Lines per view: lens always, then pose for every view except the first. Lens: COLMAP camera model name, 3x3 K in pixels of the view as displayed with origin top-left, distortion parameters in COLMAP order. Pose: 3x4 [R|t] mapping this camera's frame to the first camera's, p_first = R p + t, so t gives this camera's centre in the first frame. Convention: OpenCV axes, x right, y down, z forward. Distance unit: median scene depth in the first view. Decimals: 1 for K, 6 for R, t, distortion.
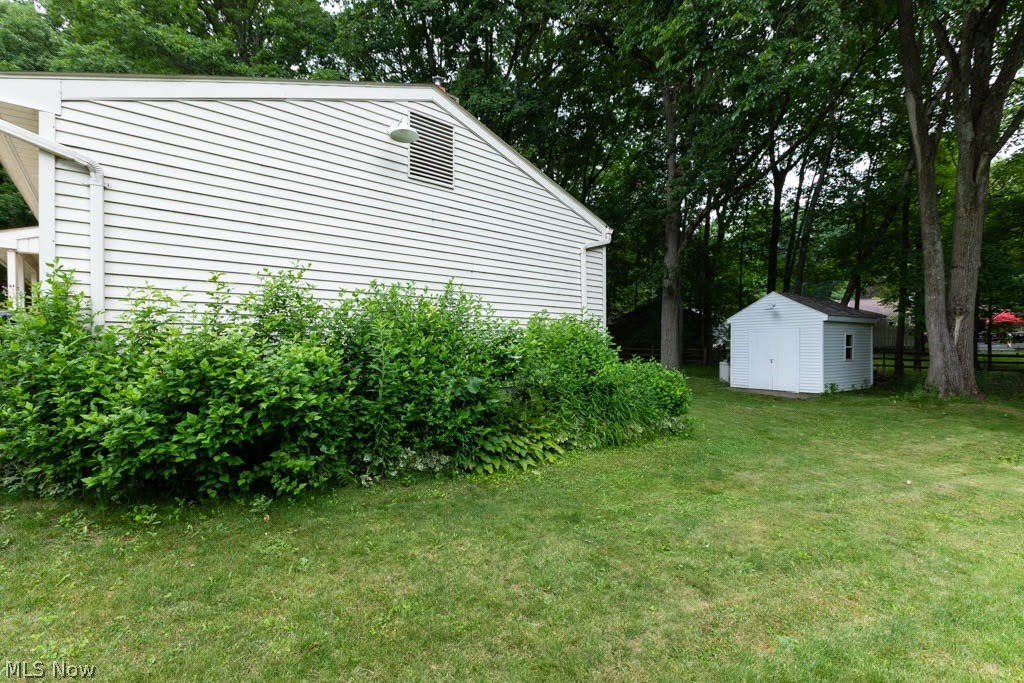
lens RADIAL K [[469.9, 0, 503.6], [0, 469.9, 346.9], [0, 0, 1]] dist [-0.001891, 0.000374]
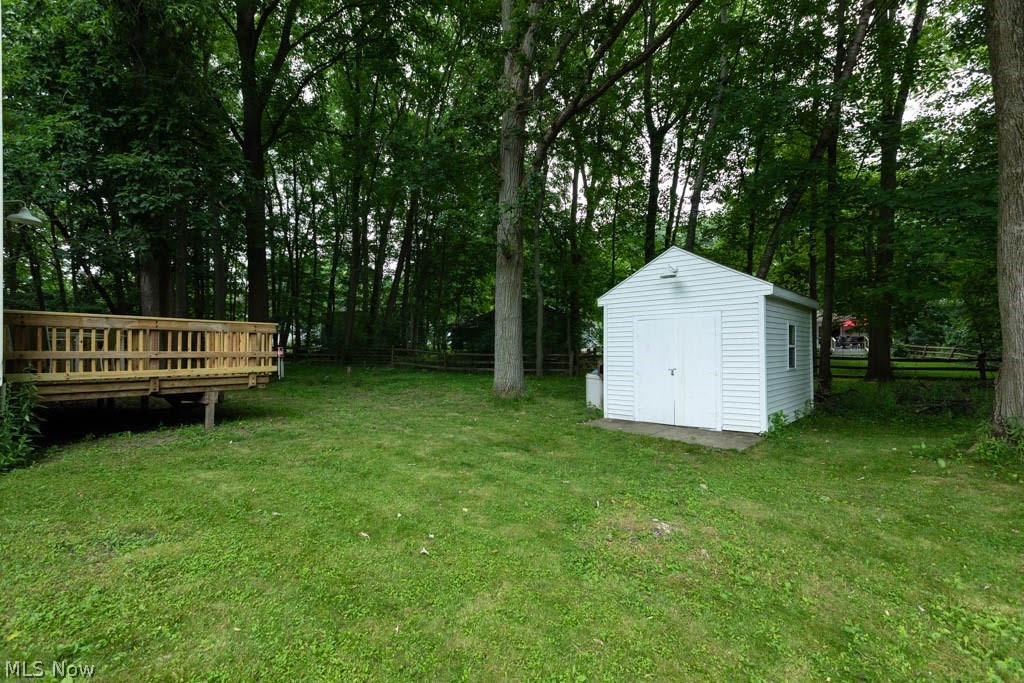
lens RADIAL K [[469.9, 0, 503.6], [0, 469.9, 346.9], [0, 0, 1]] dist [-0.001891, 0.000374]
pose [[0.970494, -0.000611, 0.241124, 0.326688], [0.004911, 0.999839, -0.017232, 0.012157], [-0.241075, 0.017908, 0.970341, 0.681295]]
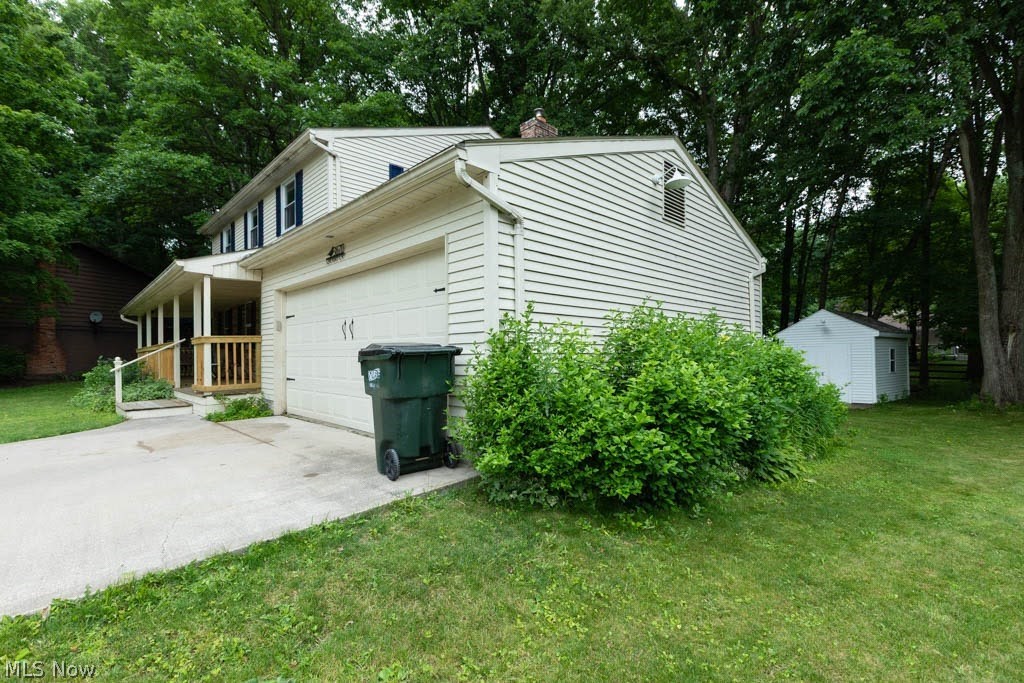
lens RADIAL K [[469.9, 0, 503.6], [0, 469.9, 346.9], [0, 0, 1]] dist [-0.001891, 0.000374]
pose [[0.998372, -0.004557, 0.056852, -0.289787], [0.005923, 0.999697, -0.023879, -0.013152], [-0.056726, 0.024177, 0.998097, -0.041167]]
